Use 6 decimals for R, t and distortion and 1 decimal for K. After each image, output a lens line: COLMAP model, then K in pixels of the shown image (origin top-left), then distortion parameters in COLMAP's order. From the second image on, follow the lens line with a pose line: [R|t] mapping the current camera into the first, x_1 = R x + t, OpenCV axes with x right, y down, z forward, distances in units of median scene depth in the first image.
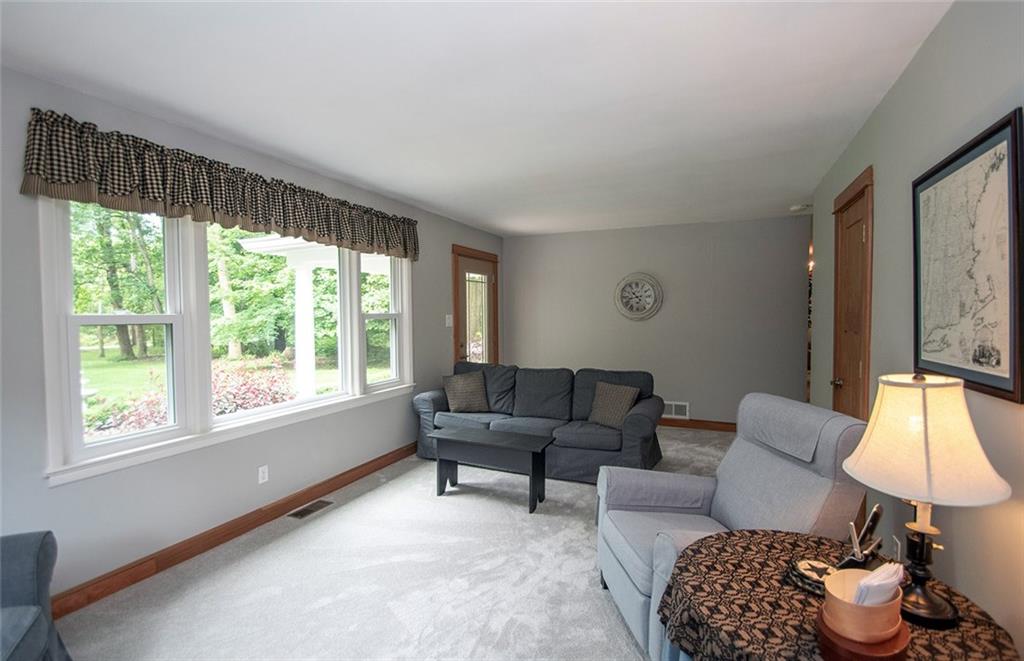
lens RADIAL K [[462.6, 0, 501.1], [0, 462.6, 328.2], [0, 0, 1]] dist [0.016237, -0.020615]
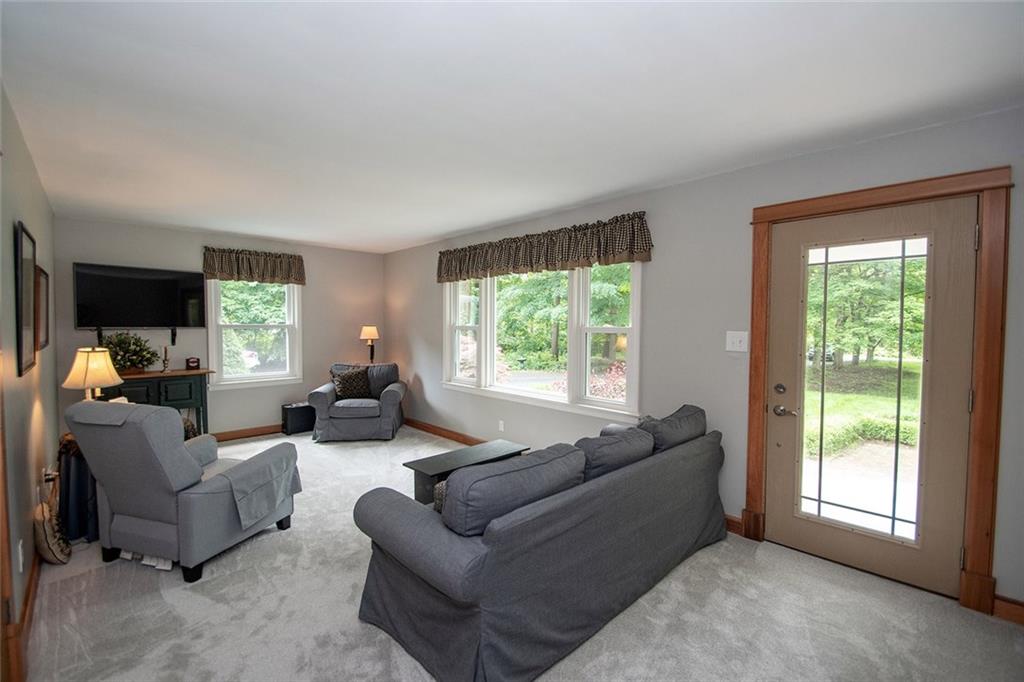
lens RADIAL K [[448.7, 0, 505.4], [0, 448.7, 344.4], [0, 0, 1]] dist [0.015116, -0.018228]
pose [[-0.362016, 0.050353, -0.930811, 0.647978], [-0.032860, 0.997230, 0.066726, -0.049272], [0.931593, 0.054742, -0.359359, 1.096517]]
